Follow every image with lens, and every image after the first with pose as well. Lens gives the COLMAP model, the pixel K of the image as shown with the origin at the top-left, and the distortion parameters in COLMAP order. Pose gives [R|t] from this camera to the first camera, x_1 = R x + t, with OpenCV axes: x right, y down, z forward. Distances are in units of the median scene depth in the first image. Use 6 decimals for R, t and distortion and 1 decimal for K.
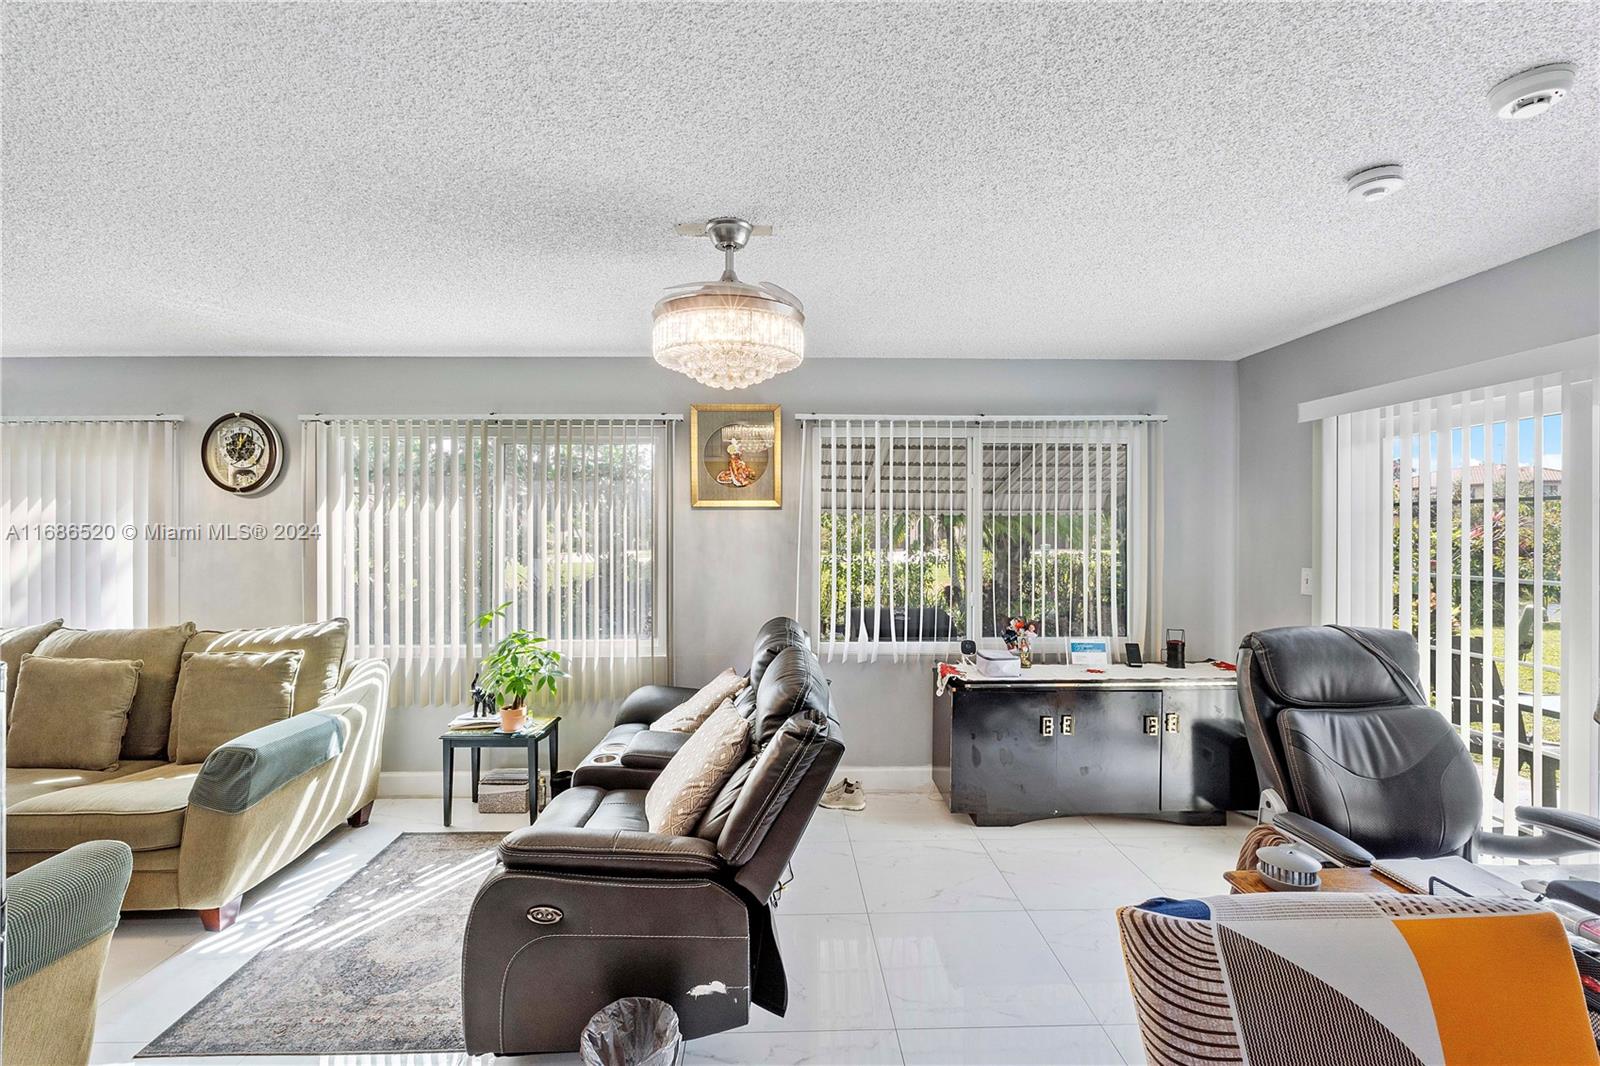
lens RADIAL K [[677.6, 0, 793.4], [0, 677.6, 529.3], [0, 0, 1]] dist [-0.010302, 0.001191]
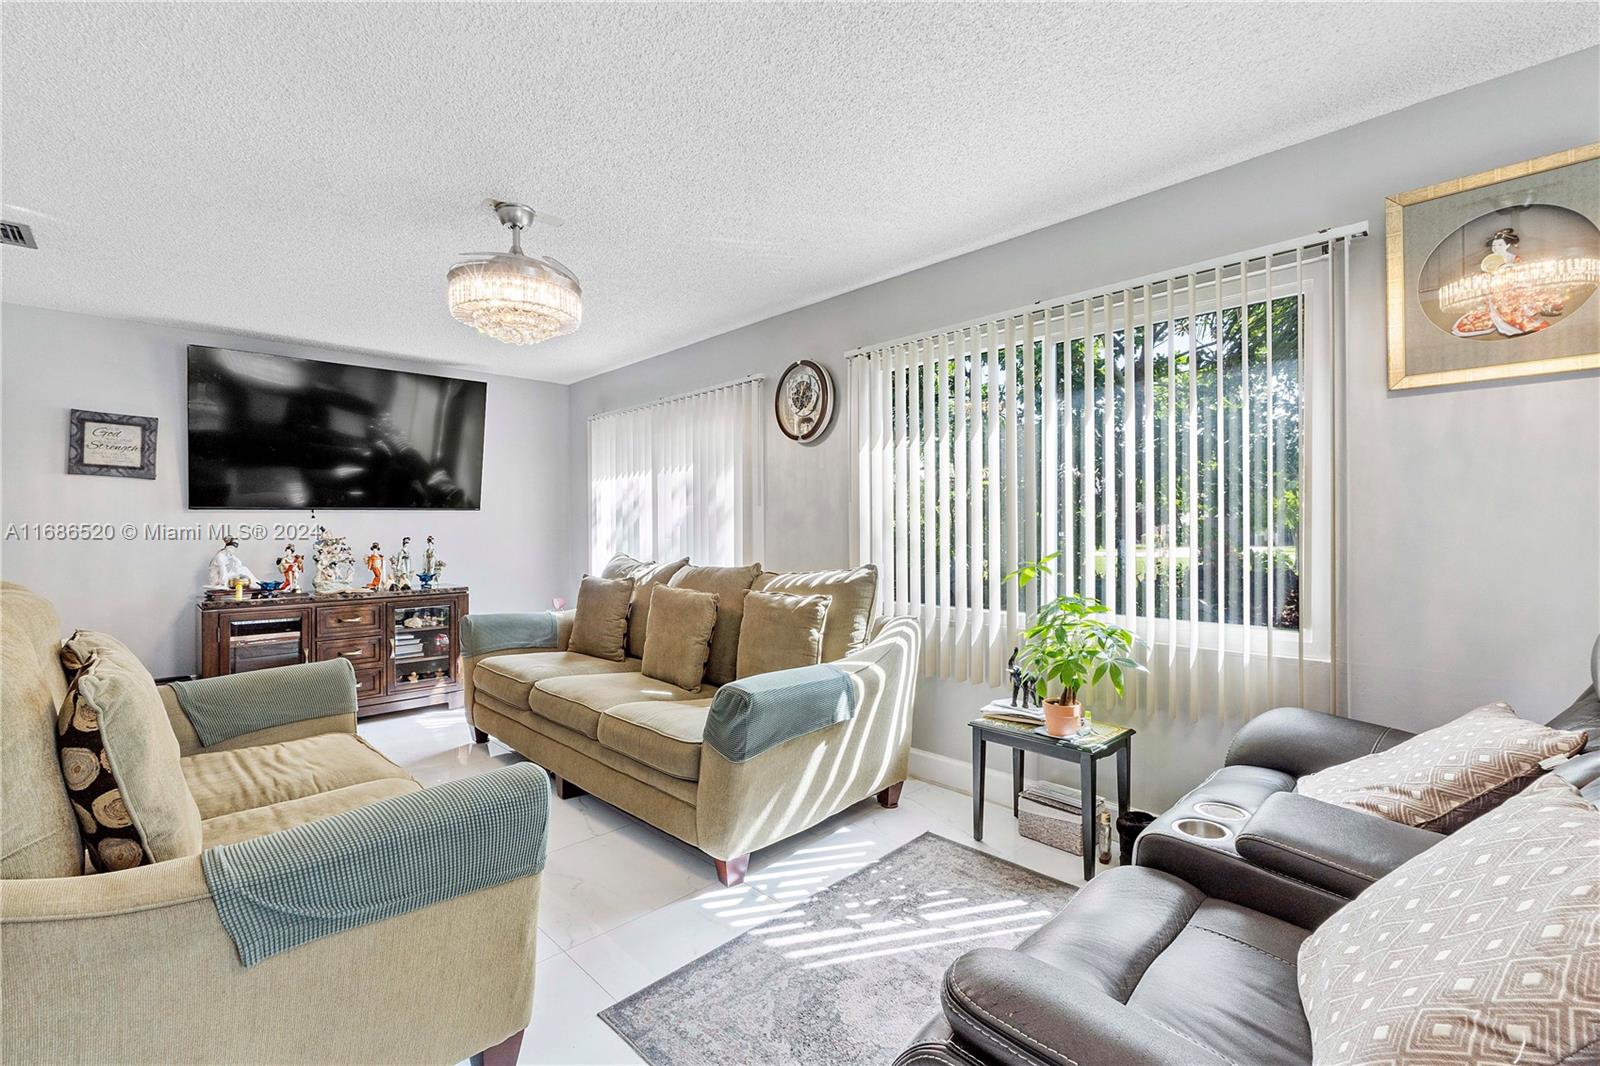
lens RADIAL K [[677.6, 0, 799.3], [0, 677.6, 533.4], [0, 0, 1]] dist [-0.010302, 0.001191]
pose [[0.677333, 0.001732, -0.735675, -0.088900], [0.006905, 0.999938, 0.008712, 0.086311], [0.735644, -0.010981, 0.677279, 0.351323]]
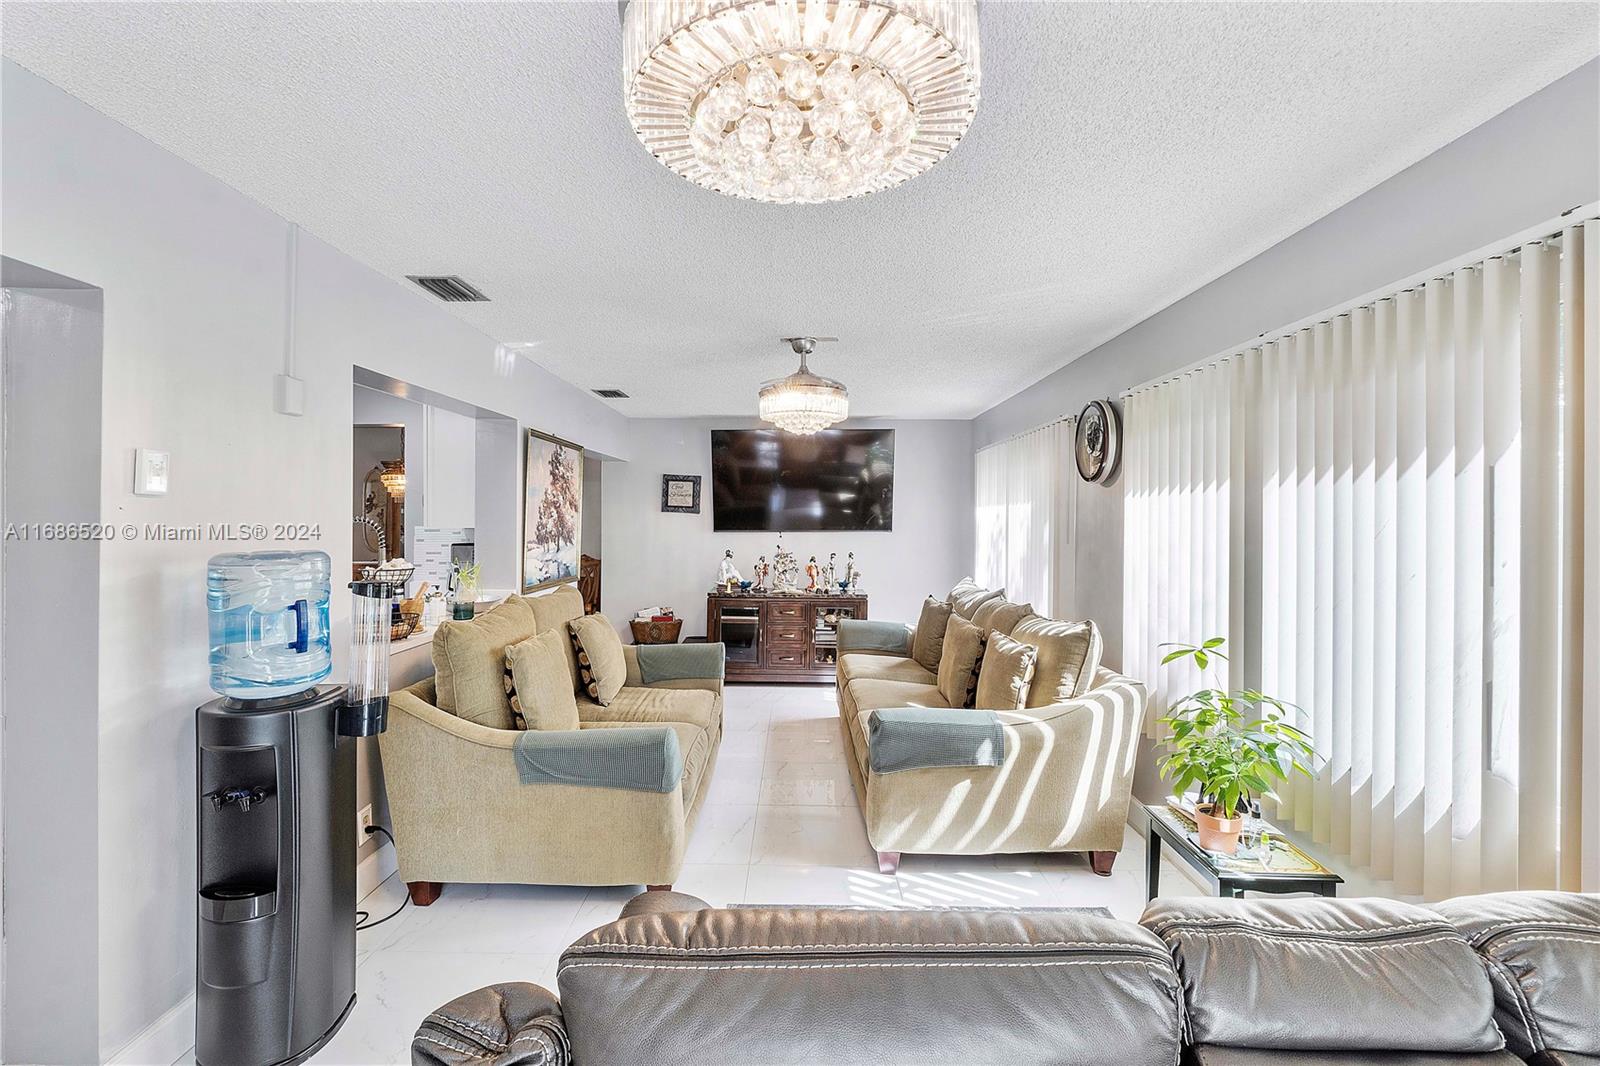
lens RADIAL K [[677.6, 0, 799.3], [0, 677.6, 517.2], [0, 0, 1]] dist [-0.010302, 0.001191]
pose [[-0.033831, -0.003604, -0.999421, 0.222872], [-0.008524, 0.999958, -0.003317, 0.003345], [0.999391, 0.008407, -0.033860, 0.692450]]
